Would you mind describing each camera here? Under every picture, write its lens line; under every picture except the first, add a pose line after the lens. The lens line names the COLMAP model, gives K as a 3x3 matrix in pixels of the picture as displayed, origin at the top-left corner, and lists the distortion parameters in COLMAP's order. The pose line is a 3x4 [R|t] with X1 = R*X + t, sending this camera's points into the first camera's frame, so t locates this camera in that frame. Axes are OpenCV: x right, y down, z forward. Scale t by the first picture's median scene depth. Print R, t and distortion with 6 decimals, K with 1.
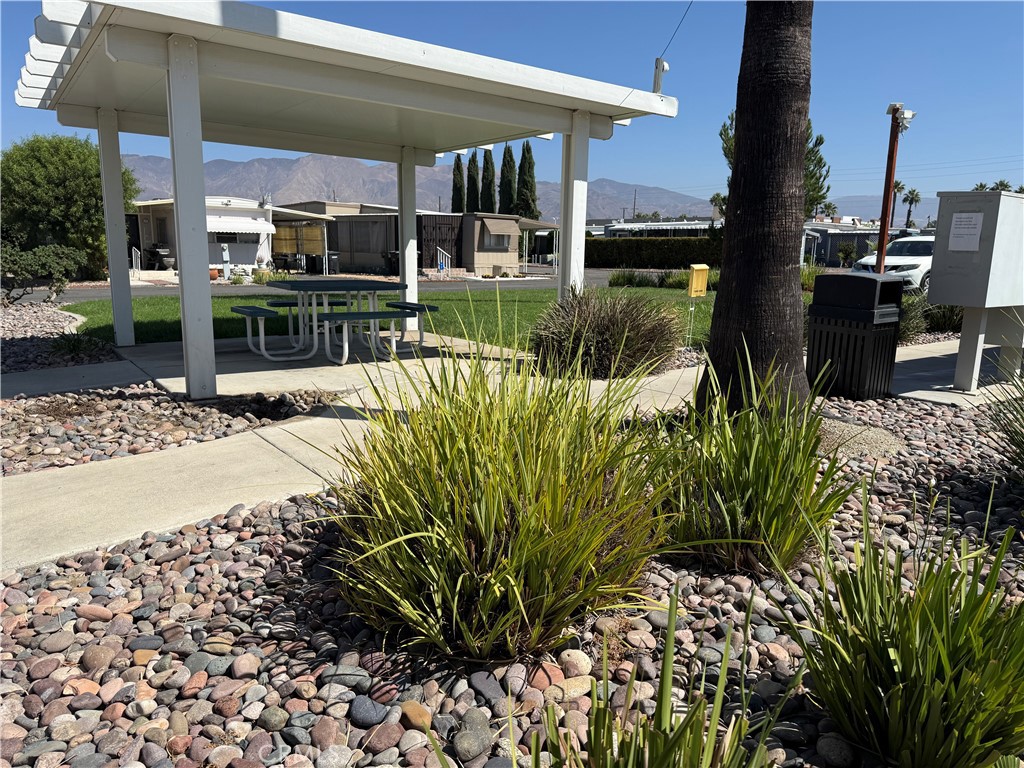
lens RADIAL K [[737.4, 0, 512.0], [0, 737.4, 384.0], [0, 0, 1]] dist [0.114199, -0.000156]
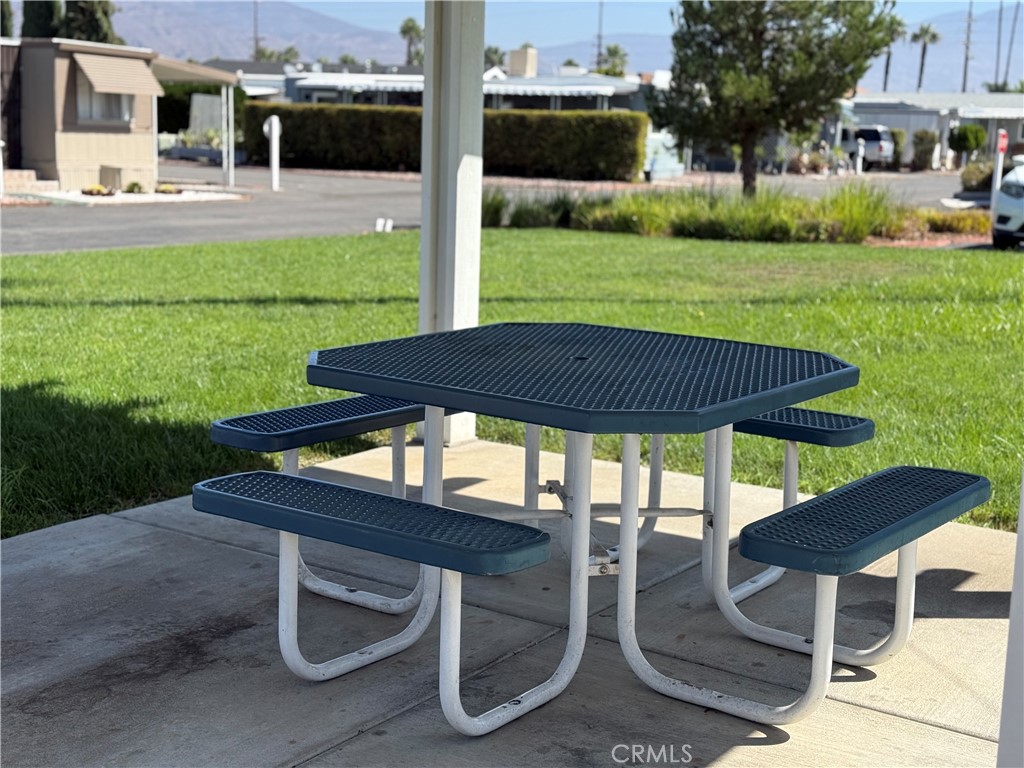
lens RADIAL K [[1482.7, 0, 512.0], [0, 1482.7, 384.0], [0, 0, 1]] dist [0.178686, -0.003565]
pose [[0.946116, -0.041517, 0.321155, -0.086671], [0.043414, 0.999056, 0.001256, -0.026178], [-0.320904, 0.012754, 0.947026, 0.107771]]
